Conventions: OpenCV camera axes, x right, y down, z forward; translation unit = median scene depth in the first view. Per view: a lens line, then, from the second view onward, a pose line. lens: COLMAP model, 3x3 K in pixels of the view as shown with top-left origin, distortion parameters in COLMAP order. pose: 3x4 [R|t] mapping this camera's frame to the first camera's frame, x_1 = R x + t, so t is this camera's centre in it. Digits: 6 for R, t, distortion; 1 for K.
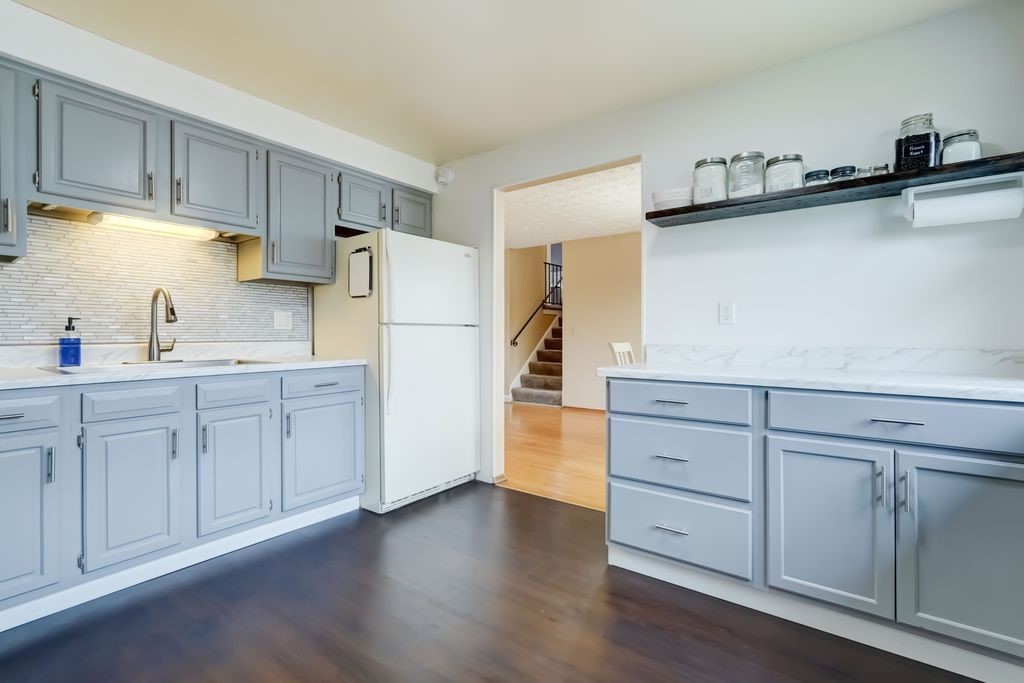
lens RADIAL K [[474.5, 0, 513.2], [0, 474.5, 336.1], [0, 0, 1]] dist [-0.001976, -0.000165]
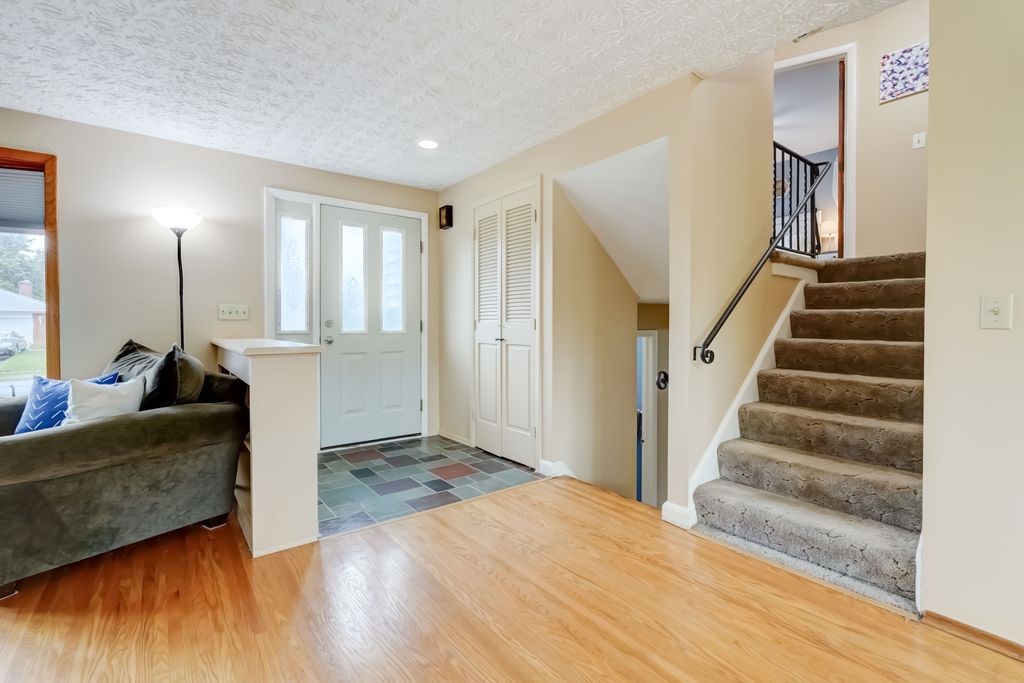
lens RADIAL K [[474.5, 0, 513.9], [0, 474.5, 337.9], [0, 0, 1]] dist [-0.001976, -0.000165]
pose [[0.962451, 0.006256, -0.271385, -0.036499], [-0.004098, 0.999955, 0.008520, 0.000931], [0.271426, -0.007088, 0.962433, 0.643735]]
